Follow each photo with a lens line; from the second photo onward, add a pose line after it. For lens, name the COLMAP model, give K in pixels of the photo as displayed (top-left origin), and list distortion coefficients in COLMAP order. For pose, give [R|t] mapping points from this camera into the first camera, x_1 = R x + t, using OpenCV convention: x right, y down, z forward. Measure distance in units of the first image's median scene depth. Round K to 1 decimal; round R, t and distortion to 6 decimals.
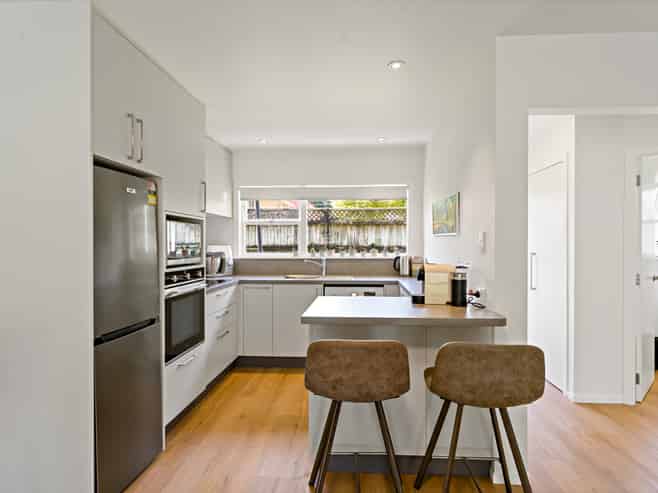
lens RADIAL K [[396.2, 0, 335.3], [0, 396.2, 240.2], [0, 0, 1]] dist [-0.001574, -0.000066]
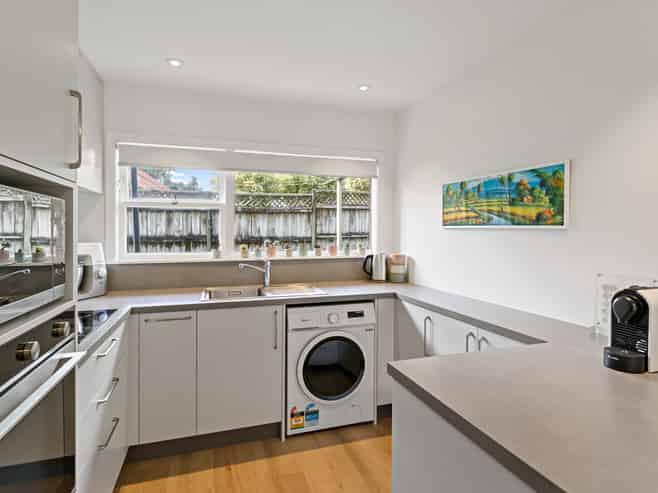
lens RADIAL K [[359.3, 0, 325.1], [0, 359.3, 229.0], [0, 0, 1]] dist [0.005372, 0.000228]
pose [[0.922511, 0.003831, 0.385951, -0.170829], [-0.004516, 0.999989, 0.000869, -0.007383], [-0.385944, -0.002545, 0.922519, 0.405579]]
